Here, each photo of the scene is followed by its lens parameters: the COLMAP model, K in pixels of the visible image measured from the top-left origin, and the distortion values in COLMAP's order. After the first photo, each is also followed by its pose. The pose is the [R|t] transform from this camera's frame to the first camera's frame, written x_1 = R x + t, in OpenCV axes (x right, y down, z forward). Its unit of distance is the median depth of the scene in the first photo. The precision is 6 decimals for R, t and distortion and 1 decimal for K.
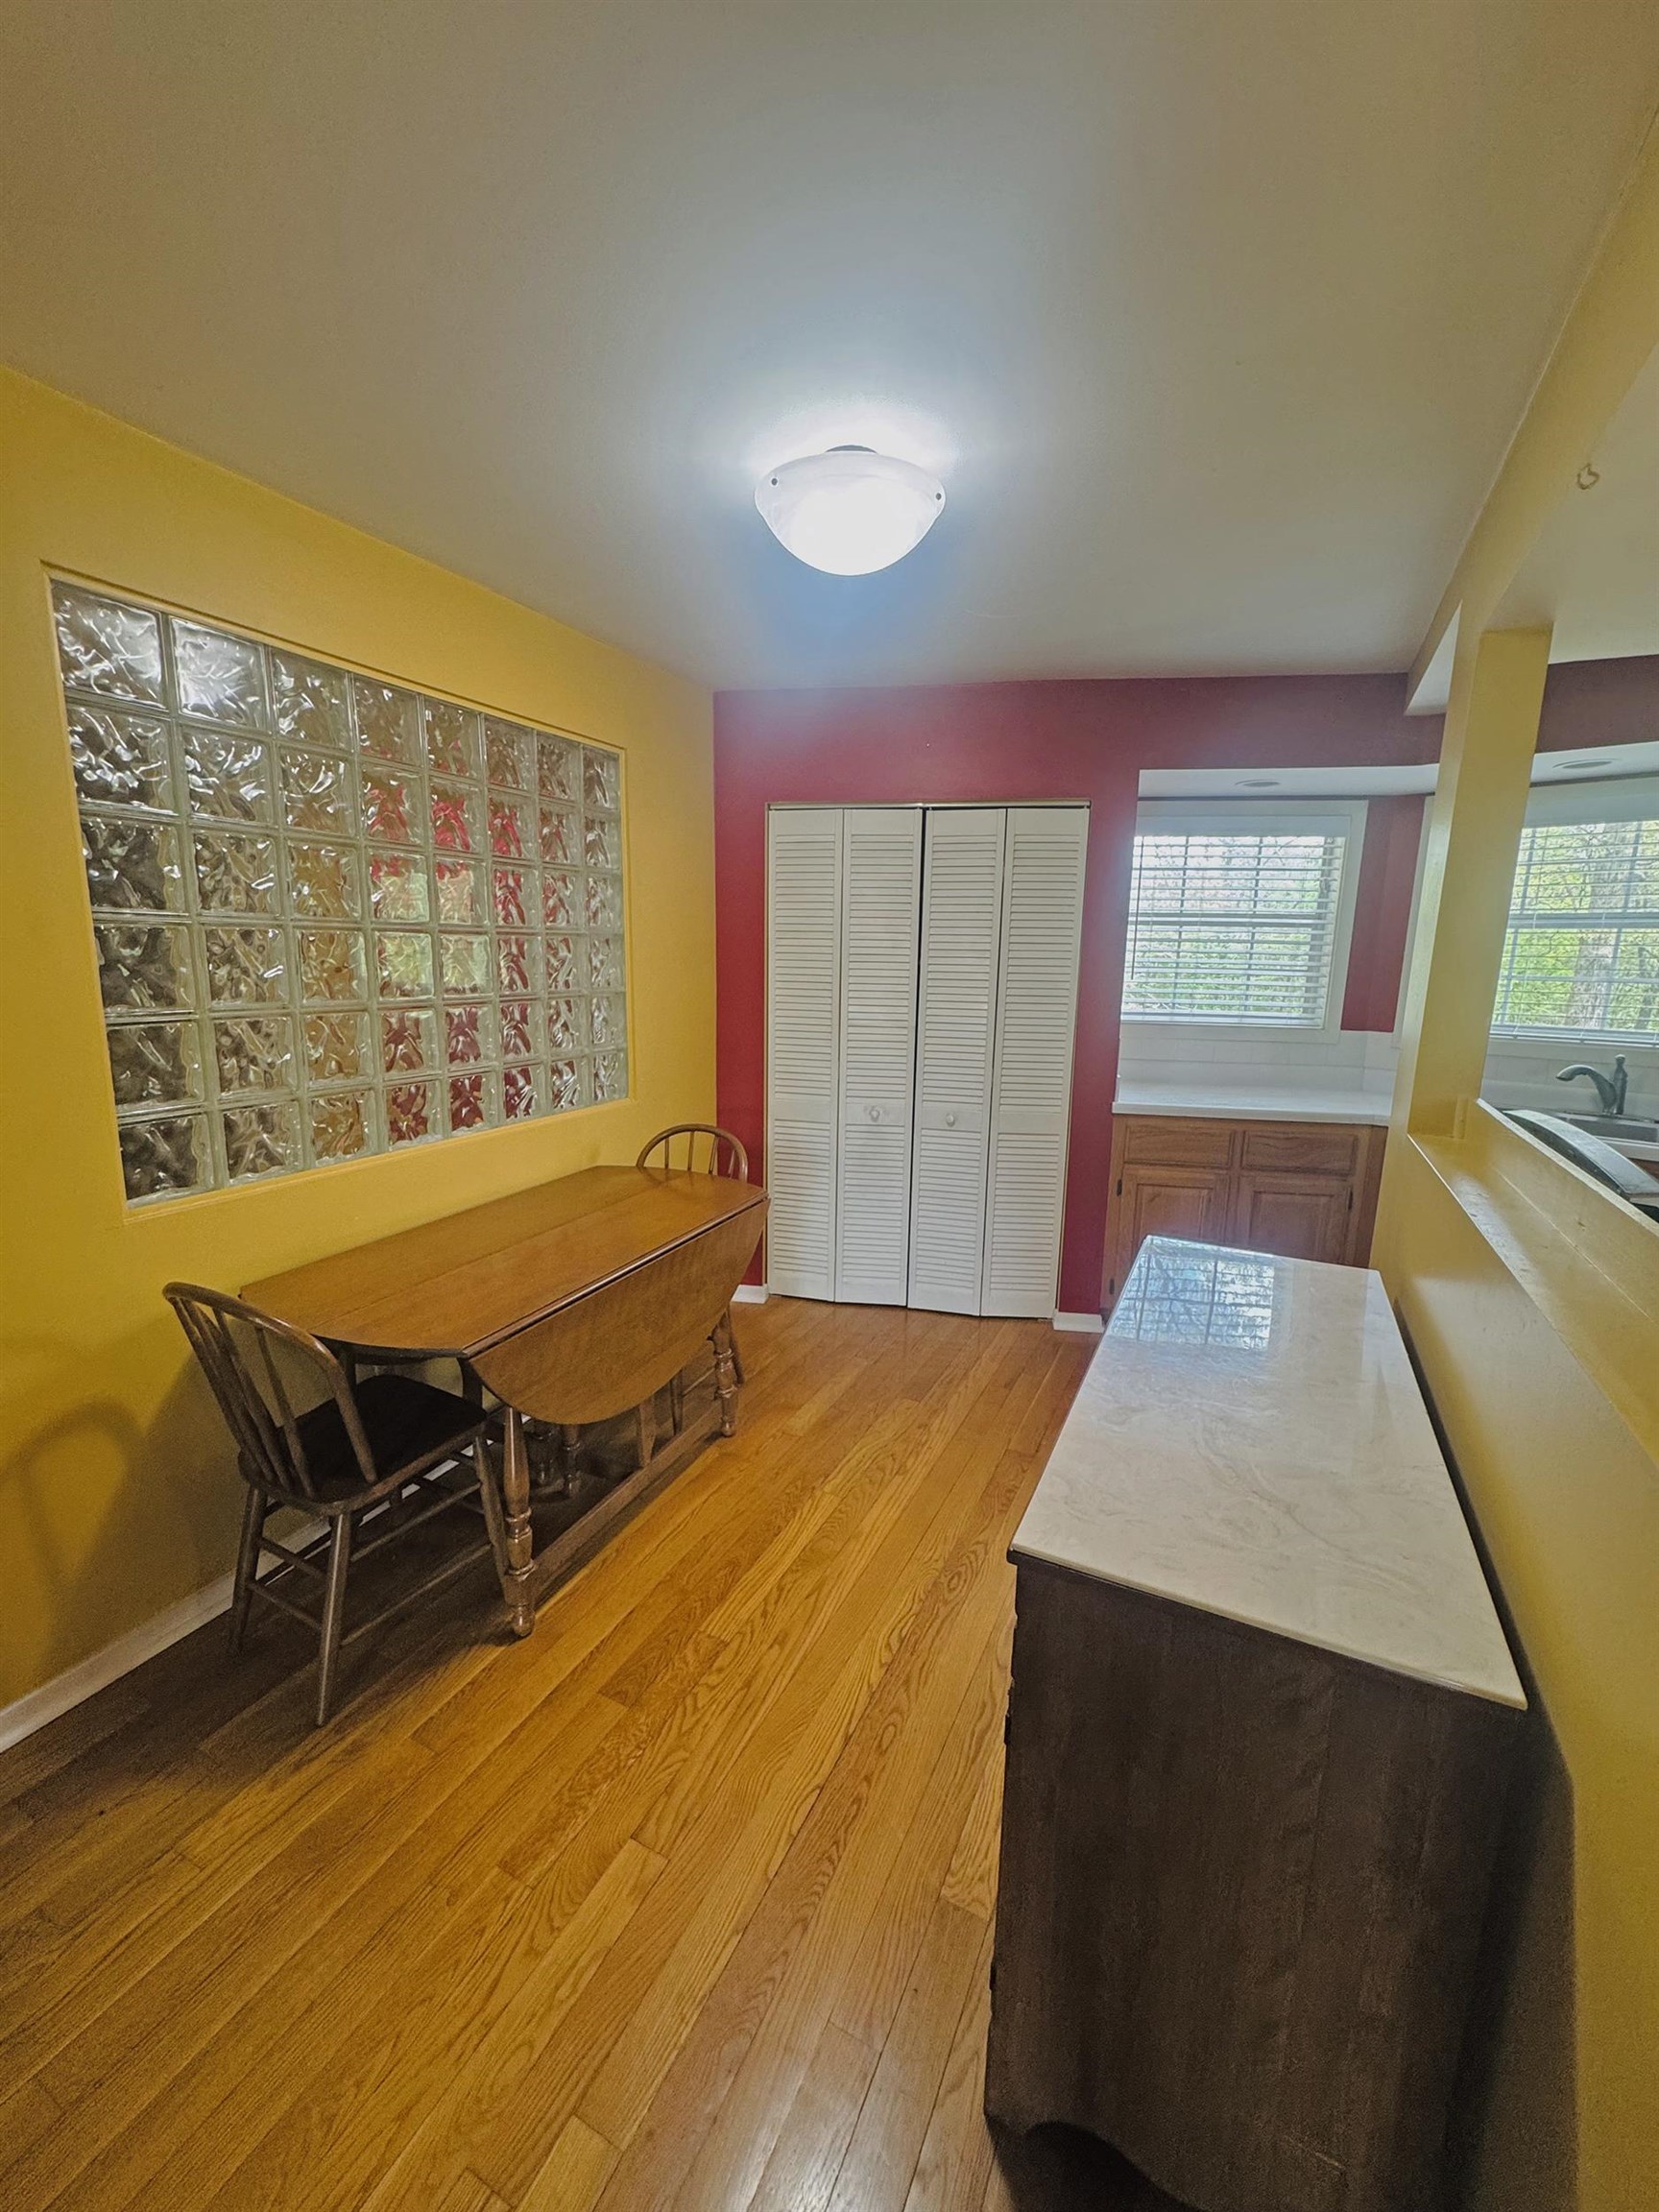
lens RADIAL K [[890.1, 0, 827.4], [0, 890.1, 1113.4], [0, 0, 1]] dist [-0.004723, -0.000573]
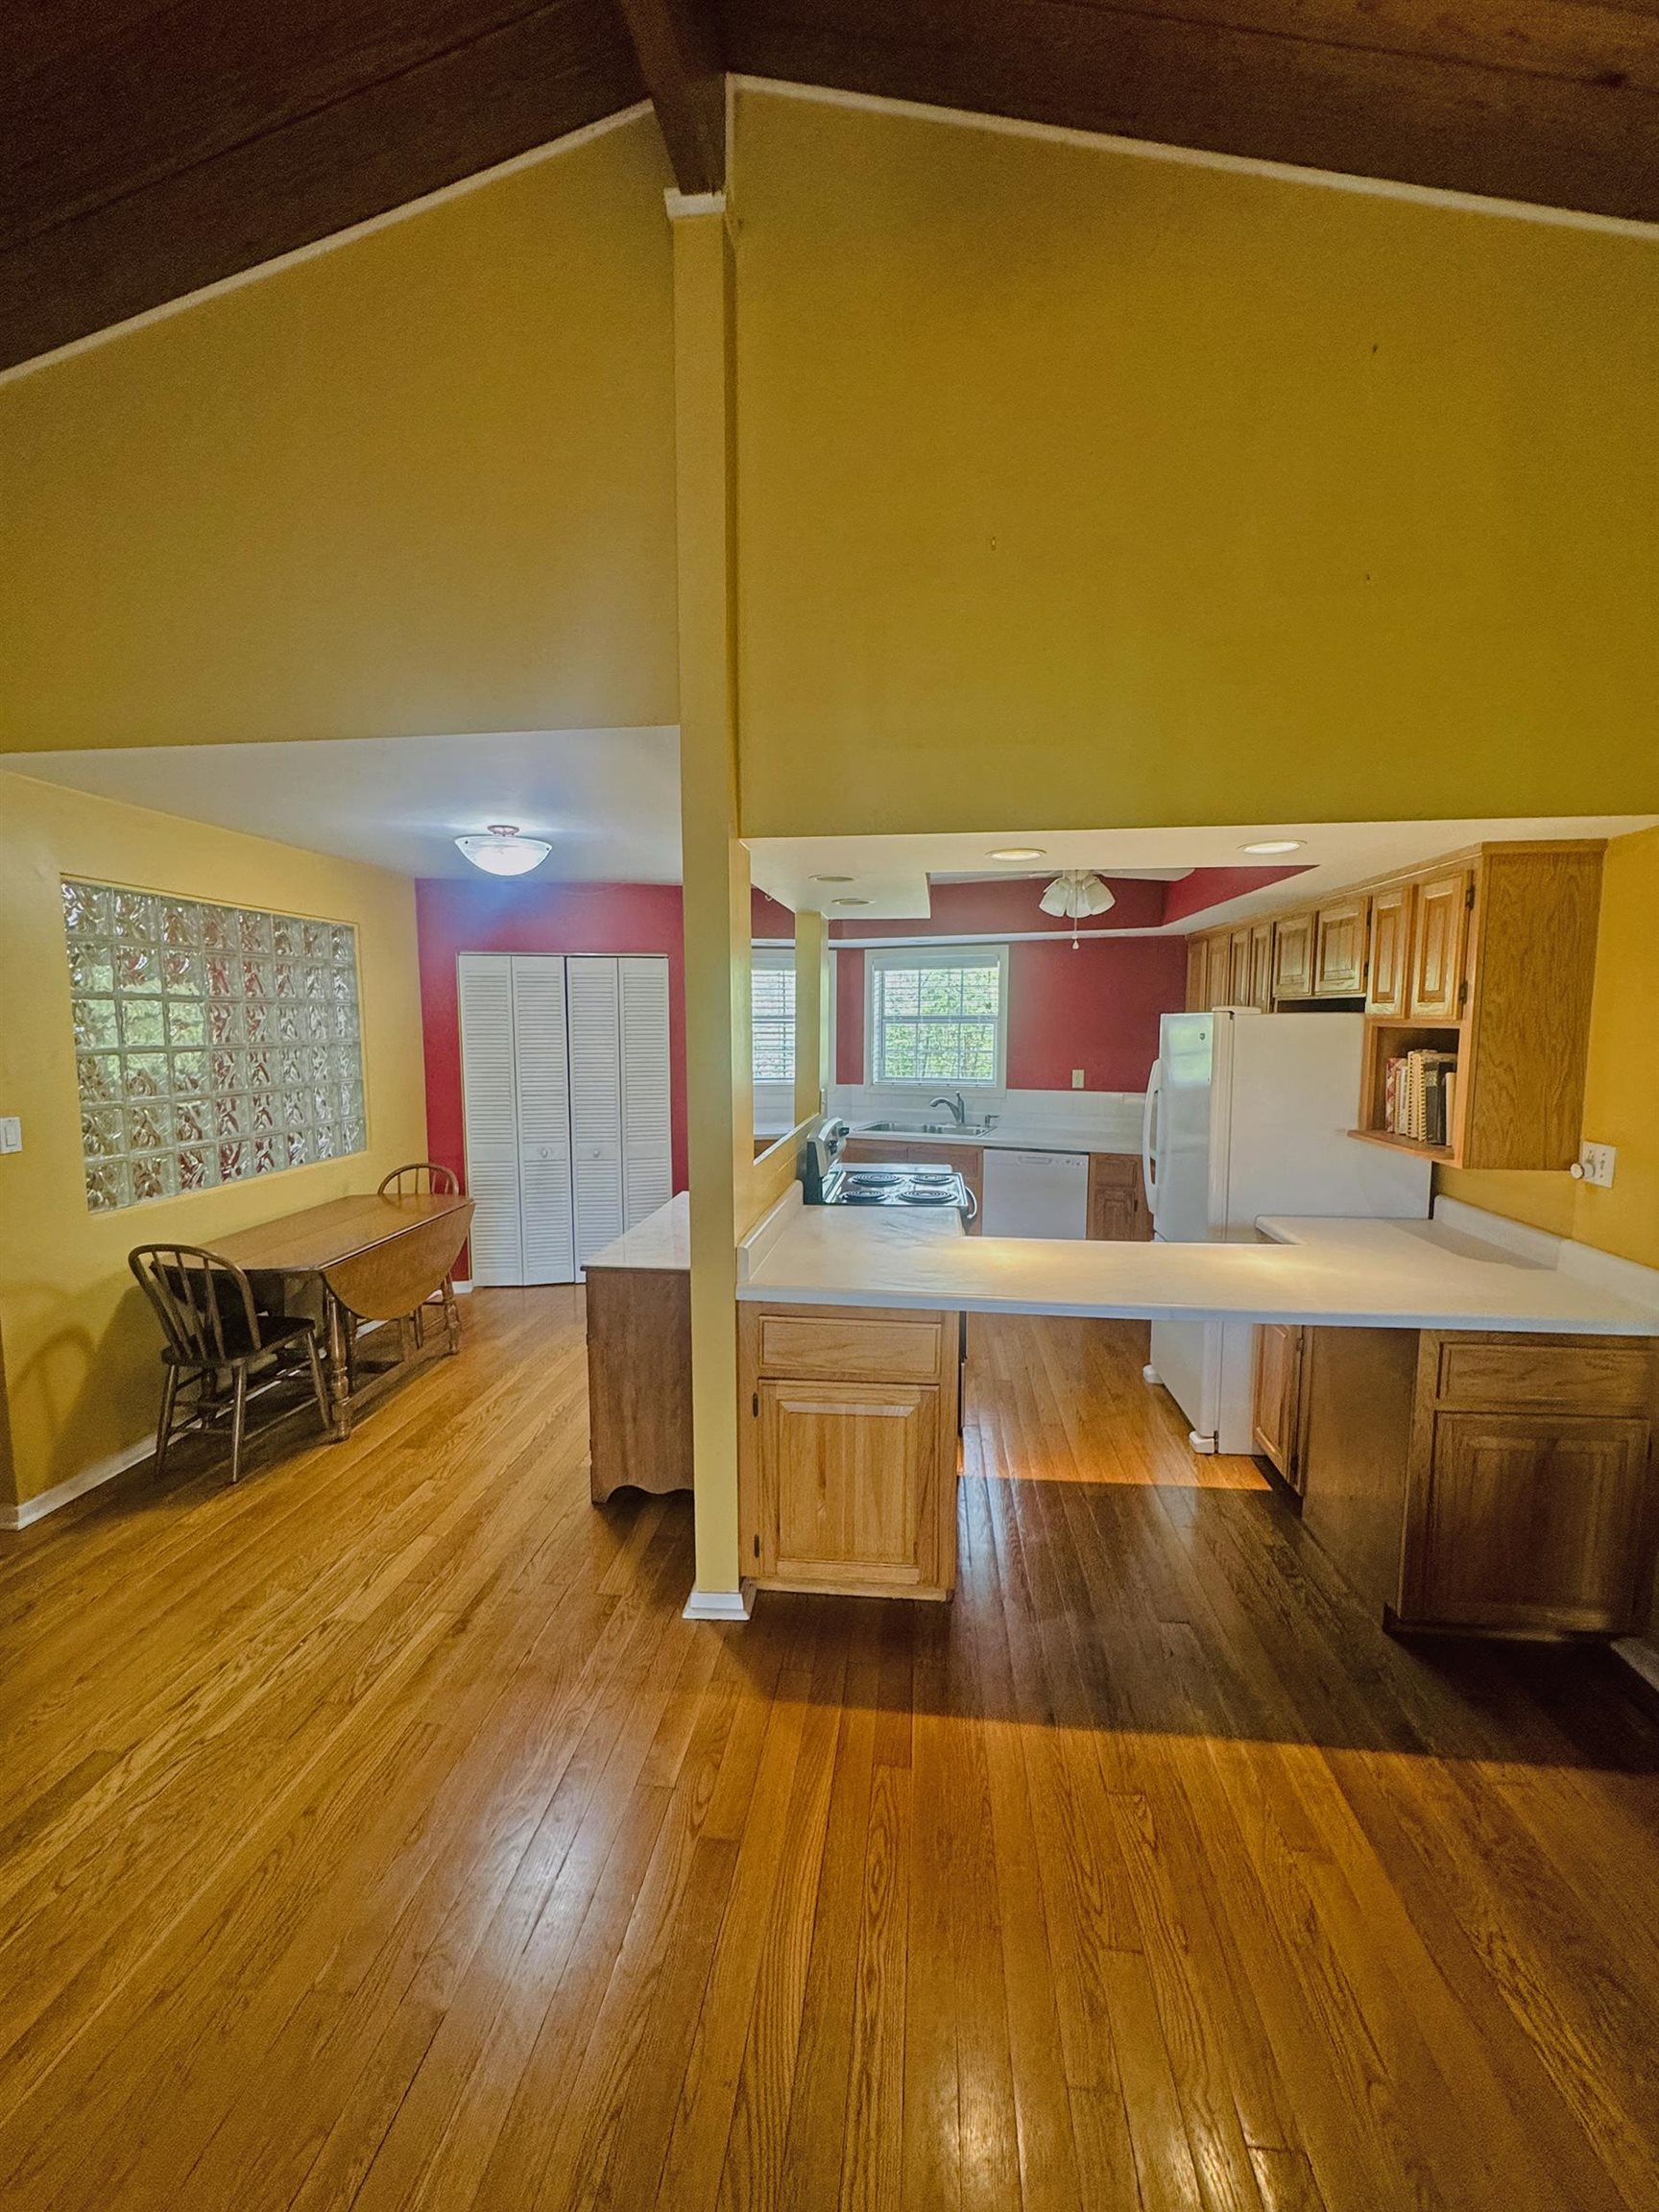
lens RADIAL K [[890.1, 0, 824.7], [0, 890.1, 1115.5], [0, 0, 1]] dist [-0.004723, -0.000573]
pose [[0.941736, -0.054023, 0.331986, 0.006365], [0.078595, 0.995037, -0.061028, 0.082285], [-0.327041, 0.083564, 0.941308, -0.705253]]
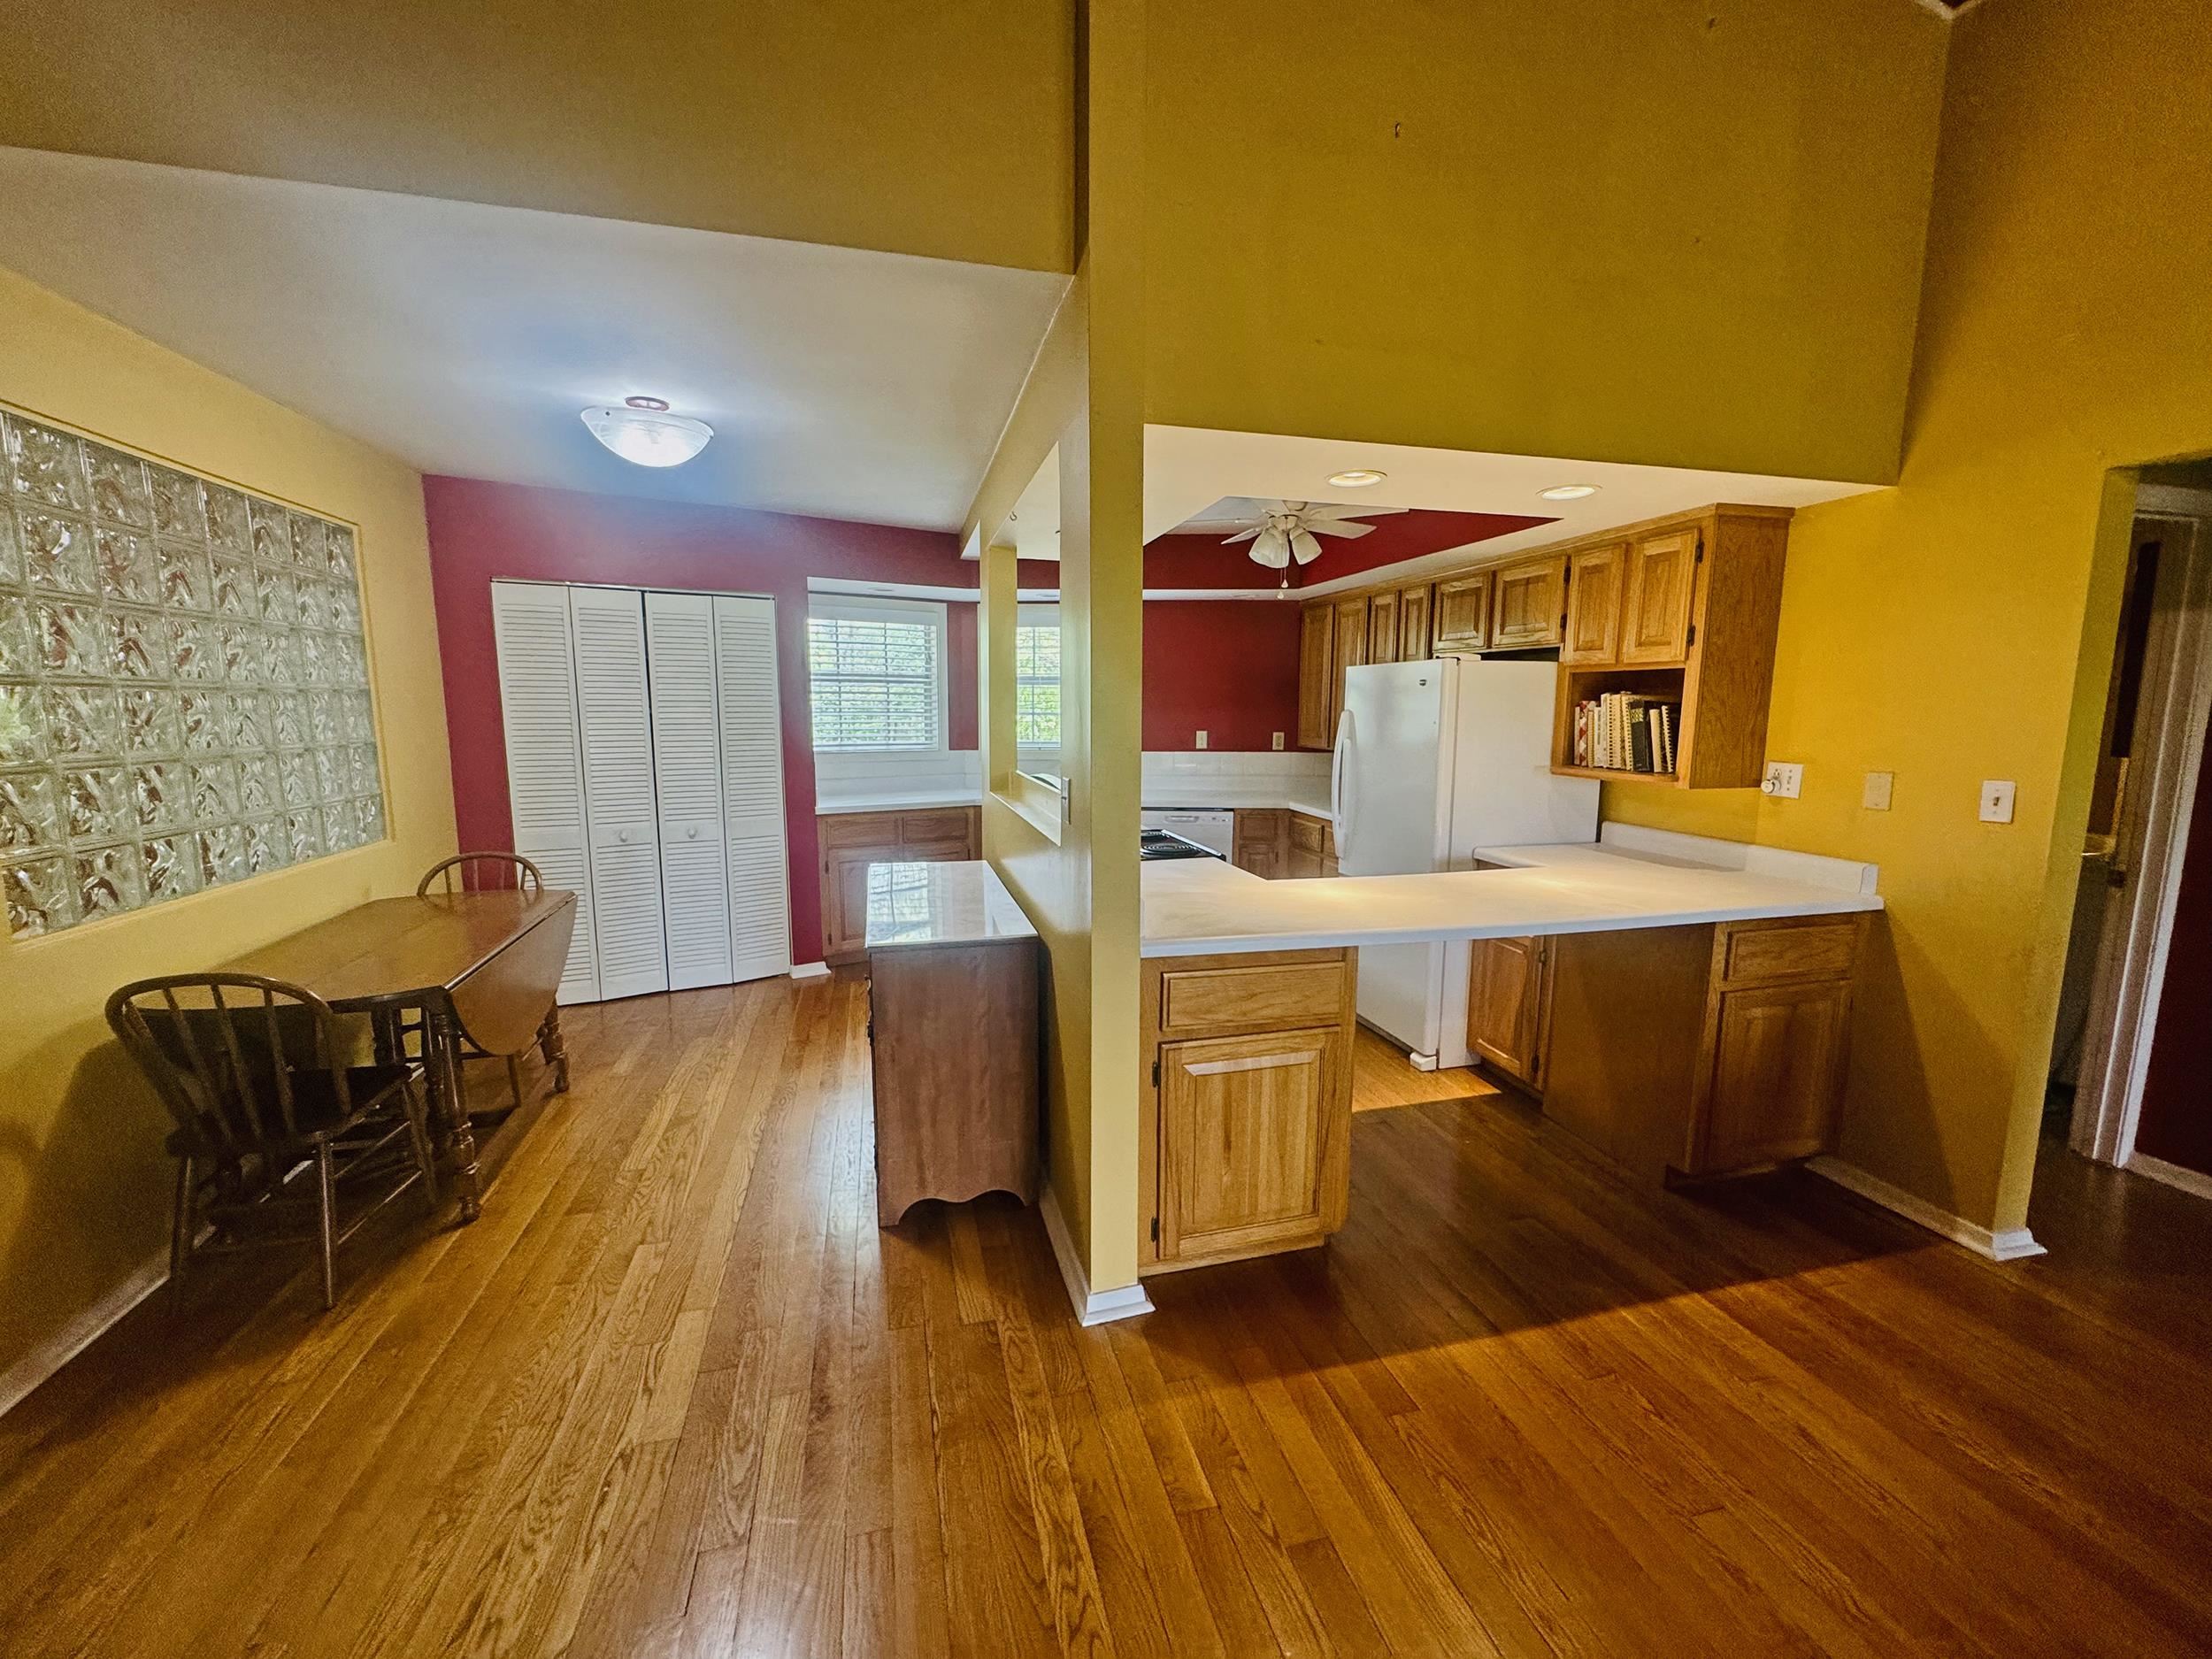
lens RADIAL K [[890.1, 0, 1110.0], [0, 890.1, 837.1], [0, 0, 1]] dist [-0.004723, -0.000573]
pose [[0.757616, -0.108994, 0.643536, -0.275804], [0.128462, 0.991574, 0.016705, 0.083090], [-0.639934, 0.070014, 0.765233, -0.436122]]
